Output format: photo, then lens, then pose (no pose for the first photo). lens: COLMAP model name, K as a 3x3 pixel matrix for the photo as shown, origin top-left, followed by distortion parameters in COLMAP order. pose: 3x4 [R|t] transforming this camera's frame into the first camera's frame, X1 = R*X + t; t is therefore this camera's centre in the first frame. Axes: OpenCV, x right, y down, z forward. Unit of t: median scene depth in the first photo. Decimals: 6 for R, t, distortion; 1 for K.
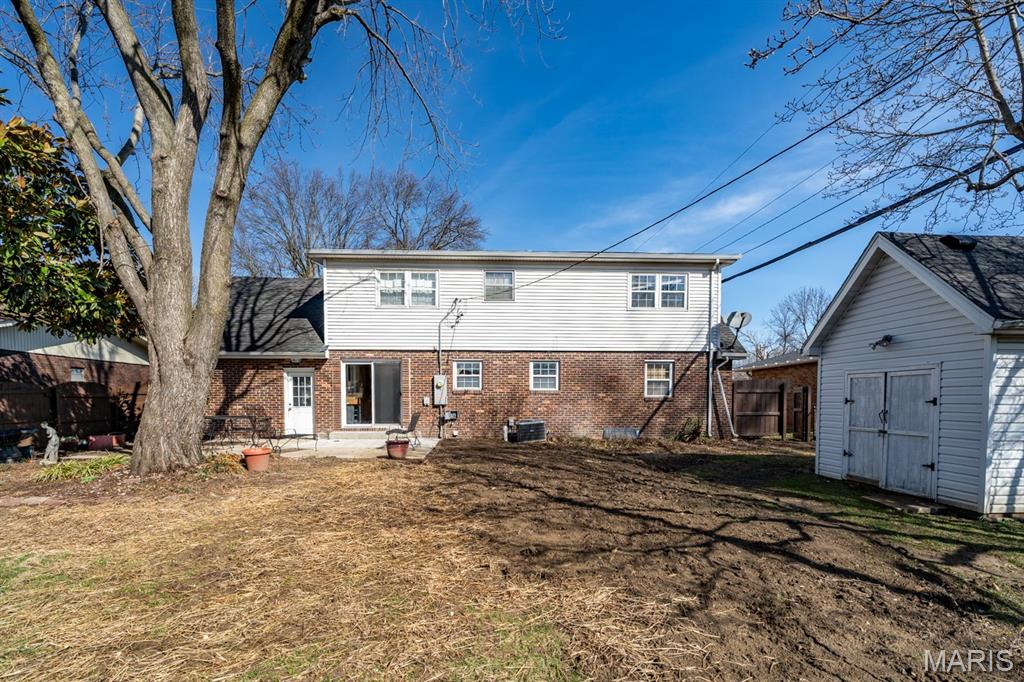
lens RADIAL K [[490.8, 0, 511.4], [0, 490.8, 420.1], [0, 0, 1]] dist [-0.003564, -0.000005]
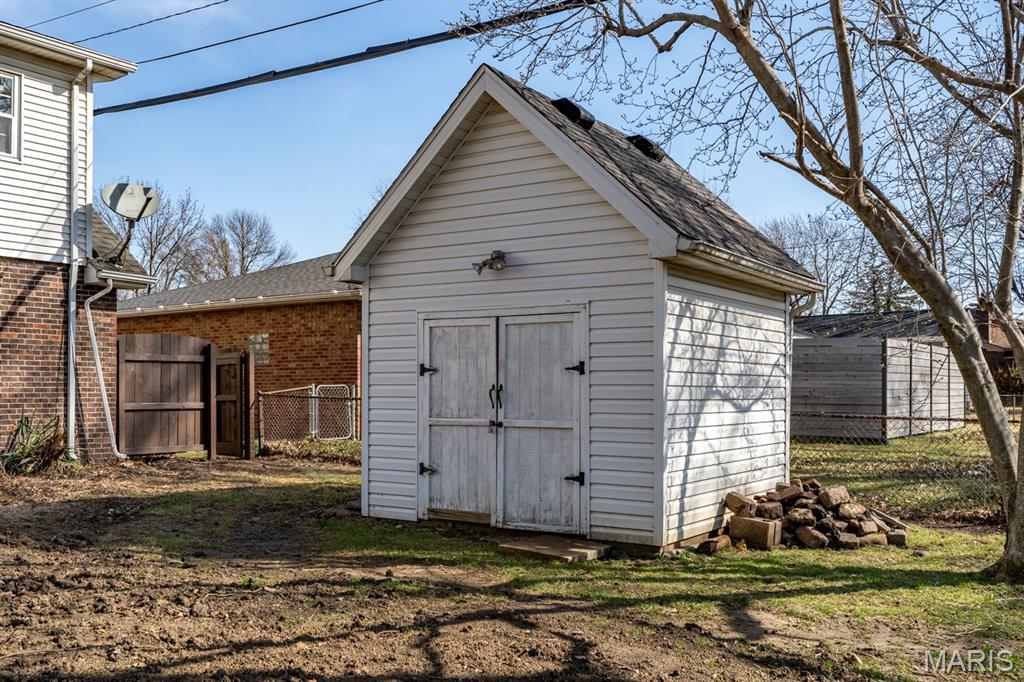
lens RADIAL K [[991.3, 0, 510.4], [0, 991.3, 381.4], [0, 0, 1]] dist [-0.008148, -0.015624]
pose [[0.597166, 0.008675, 0.802071, -0.069240], [0.033024, 0.998828, -0.035390, 0.008511], [-0.801438, 0.047621, 0.596179, 0.170063]]
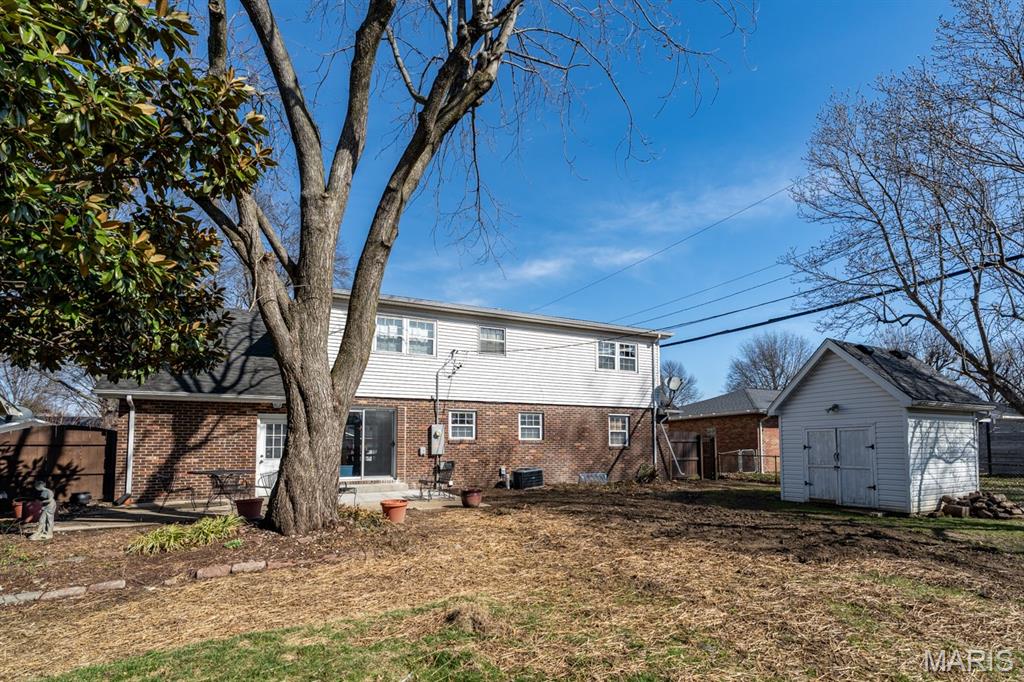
lens RADIAL K [[521.2, 0, 549.4], [0, 521.2, 421.1], [0, 0, 1]] dist [-0.000419, 0.000127]
pose [[0.898127, 0.016558, 0.439425, -0.404720], [0.026442, 0.995449, -0.091553, 0.003196], [-0.438941, 0.093846, 0.893602, -0.035905]]
